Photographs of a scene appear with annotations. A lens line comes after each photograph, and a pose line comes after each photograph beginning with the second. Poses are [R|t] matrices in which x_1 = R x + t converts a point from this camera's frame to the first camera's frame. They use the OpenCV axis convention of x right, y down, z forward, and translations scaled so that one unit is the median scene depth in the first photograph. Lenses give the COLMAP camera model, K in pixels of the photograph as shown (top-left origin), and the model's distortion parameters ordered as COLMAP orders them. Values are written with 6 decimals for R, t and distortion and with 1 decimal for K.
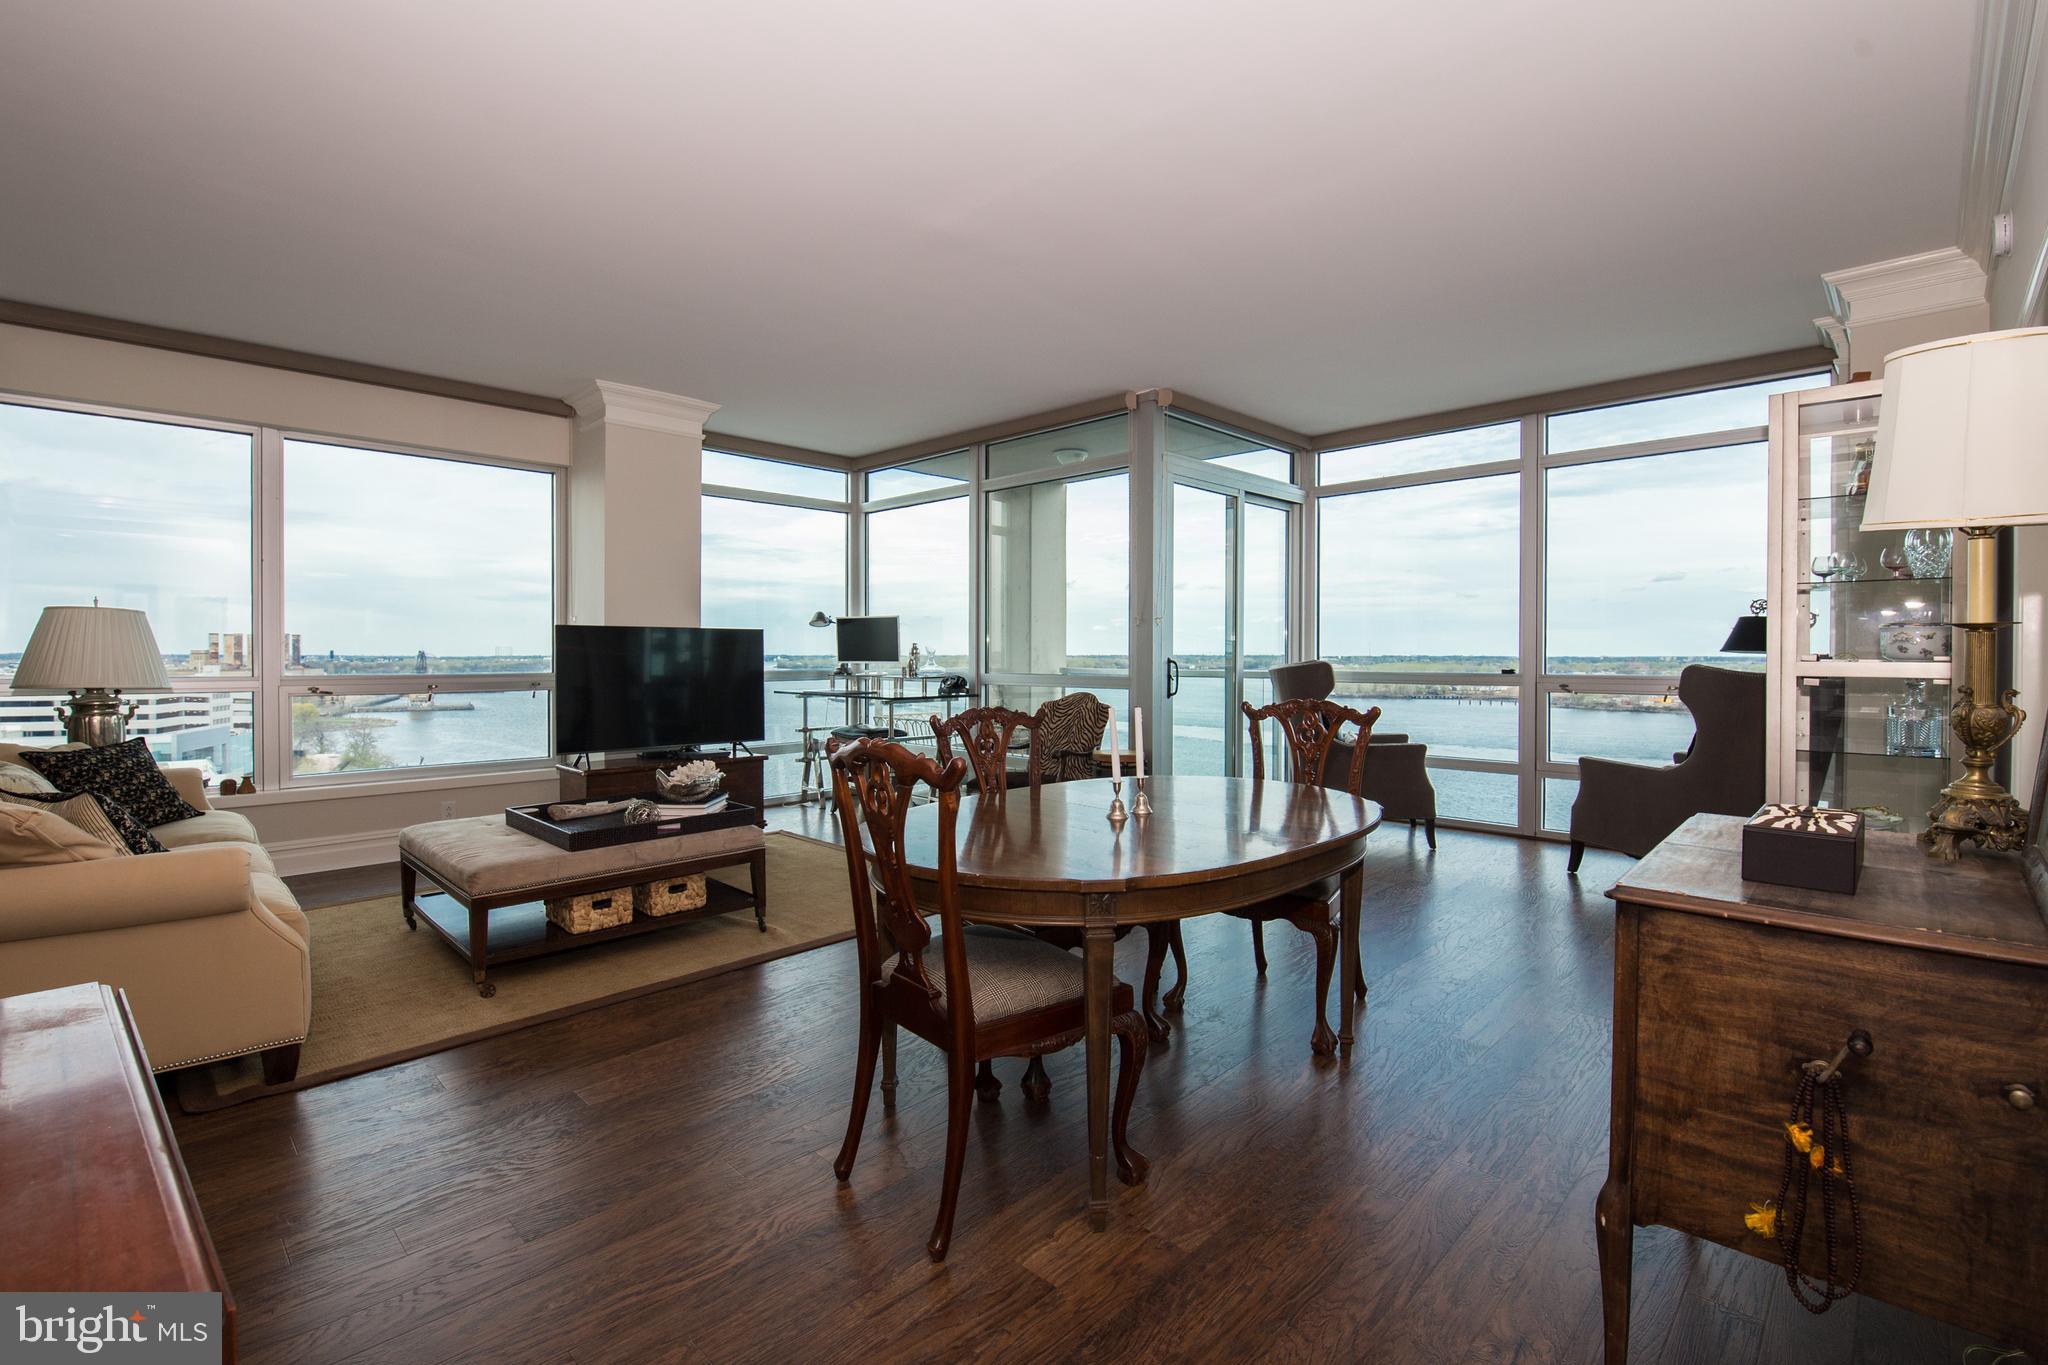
lens RADIAL K [[904.1, 0, 1026.8], [0, 904.1, 659.9], [0, 0, 1]] dist [0.001991, -0.010738]
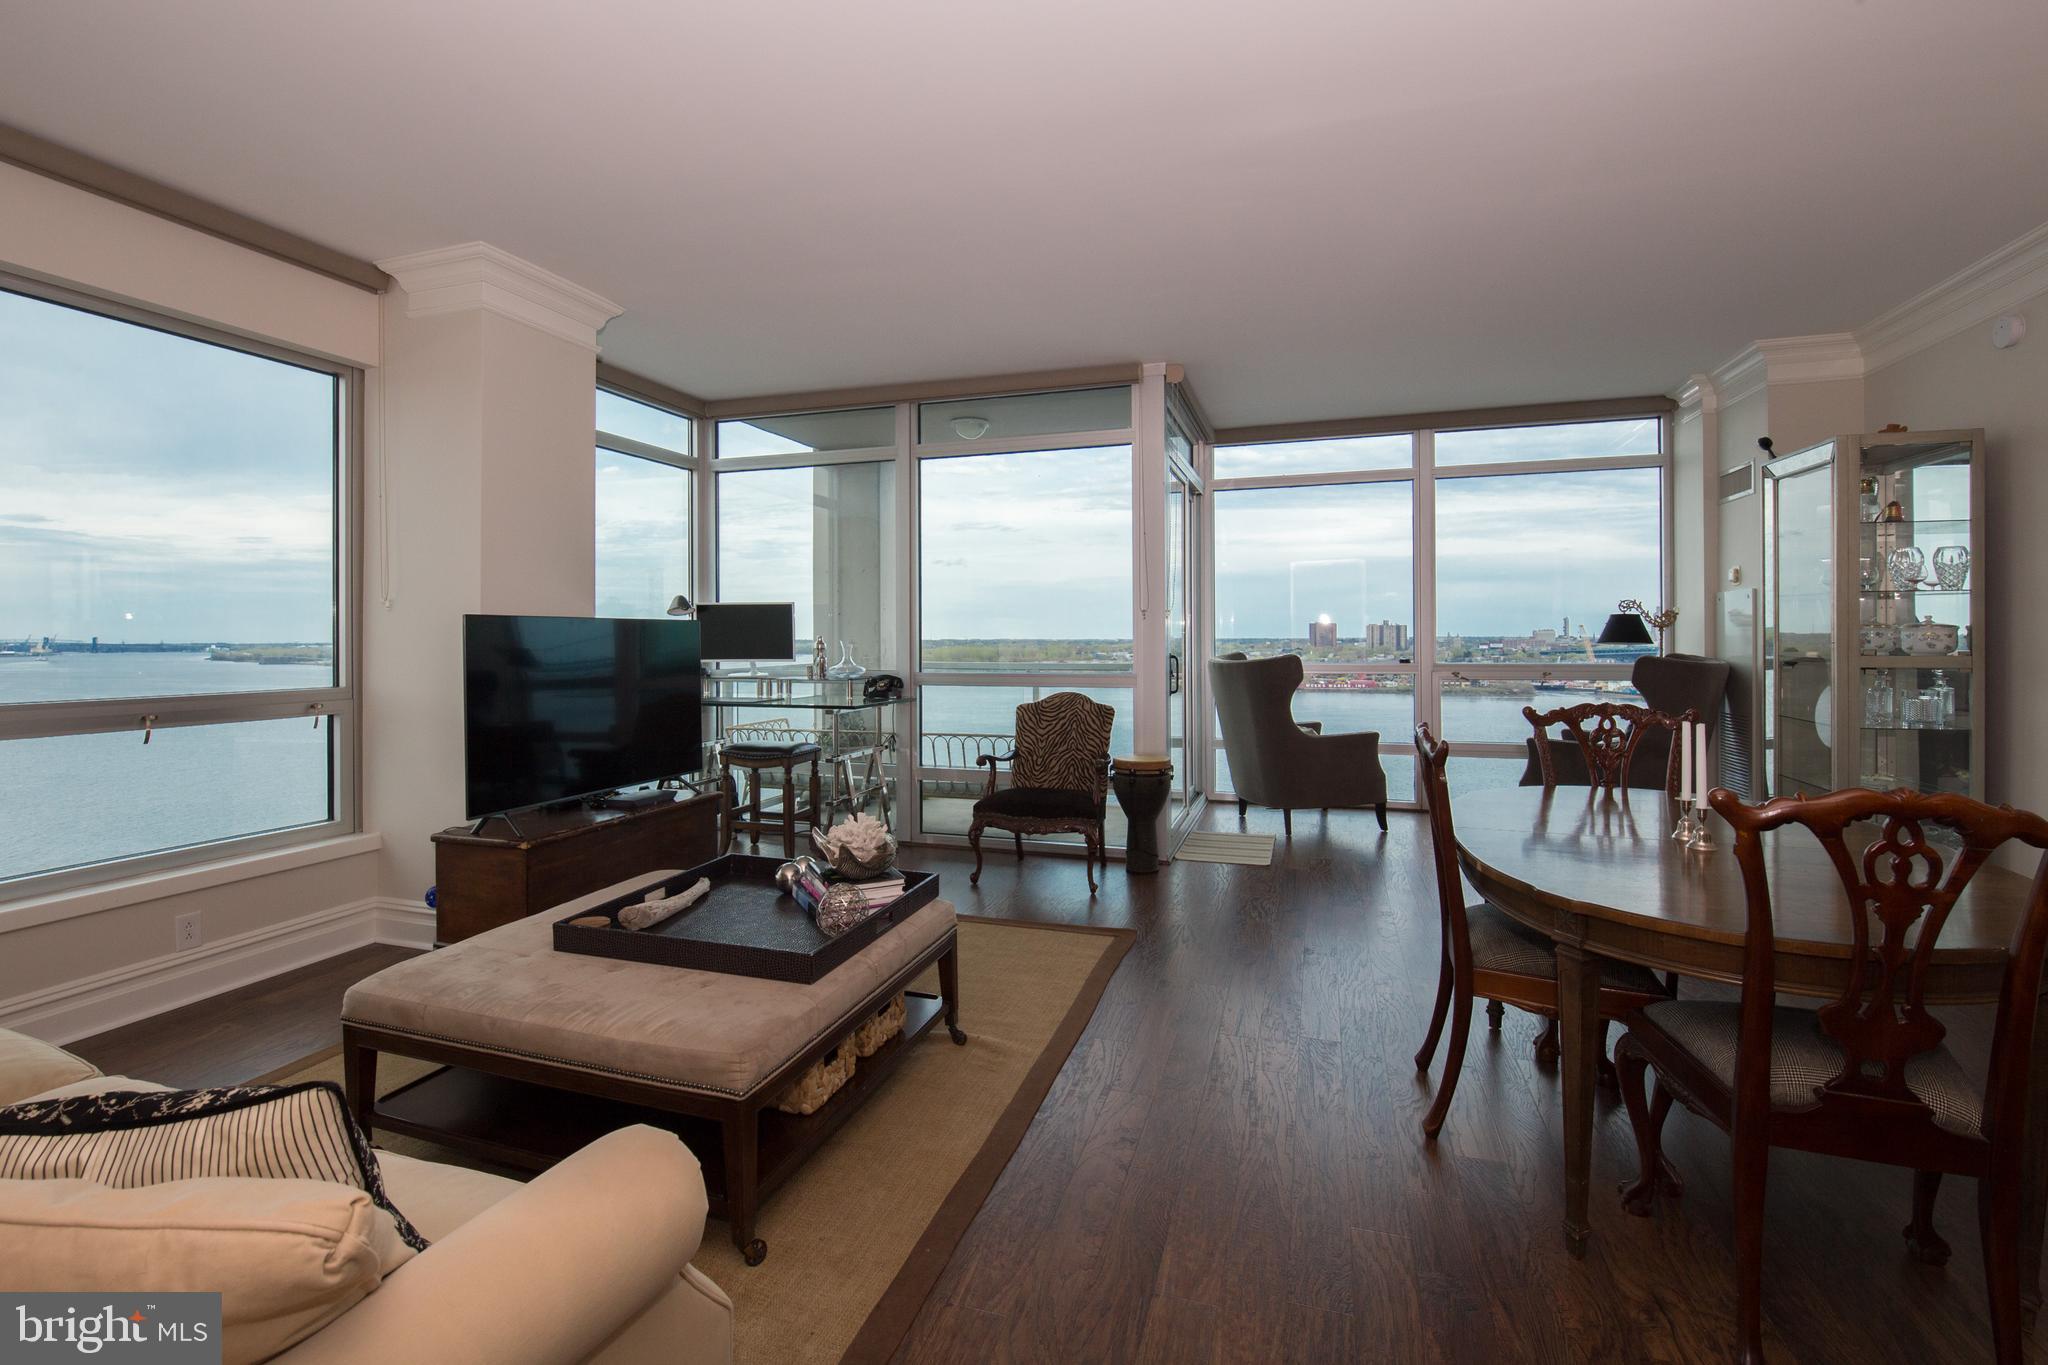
lens RADIAL K [[904.1, 0, 1026.8], [0, 904.1, 659.9], [0, 0, 1]] dist [0.001991, -0.010738]
pose [[0.900380, -0.015680, 0.434821, -0.357462], [0.008125, 0.999782, 0.019228, -0.013970], [-0.435028, -0.013780, 0.900312, 0.210327]]
